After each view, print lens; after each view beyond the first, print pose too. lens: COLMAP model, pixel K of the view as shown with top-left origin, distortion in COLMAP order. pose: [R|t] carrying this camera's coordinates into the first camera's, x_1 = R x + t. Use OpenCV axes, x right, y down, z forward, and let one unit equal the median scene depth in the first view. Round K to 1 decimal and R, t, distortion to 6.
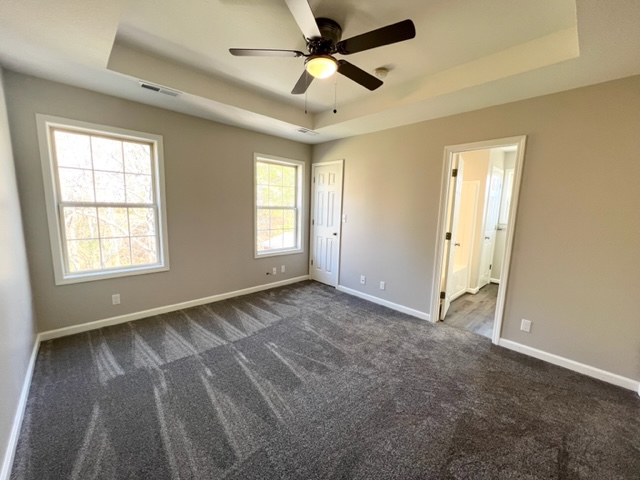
lens RADIAL K [[257.2, 0, 334.4], [0, 257.2, 240.4], [0, 0, 1]] dist [-0.002834, 0.001782]
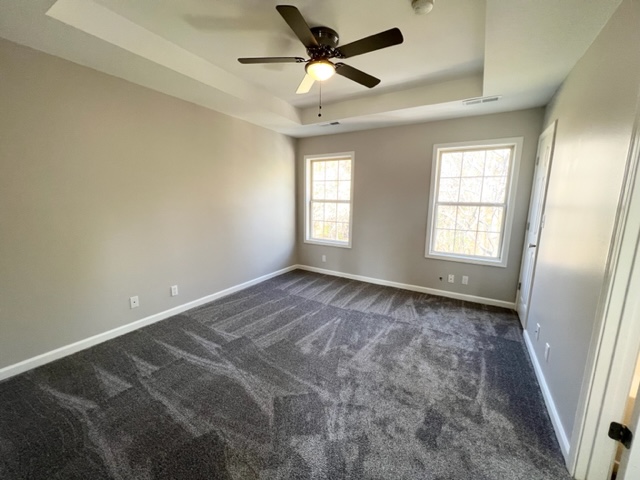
lens RADIAL K [[257.2, 0, 305.9], [0, 257.2, 242.7], [0, 0, 1]] dist [-0.002834, 0.001782]
pose [[0.220659, 0.145200, -0.964483, 0.595118], [-0.135672, 0.983813, 0.117070, -0.041314], [0.965869, 0.105020, 0.236787, 0.408636]]
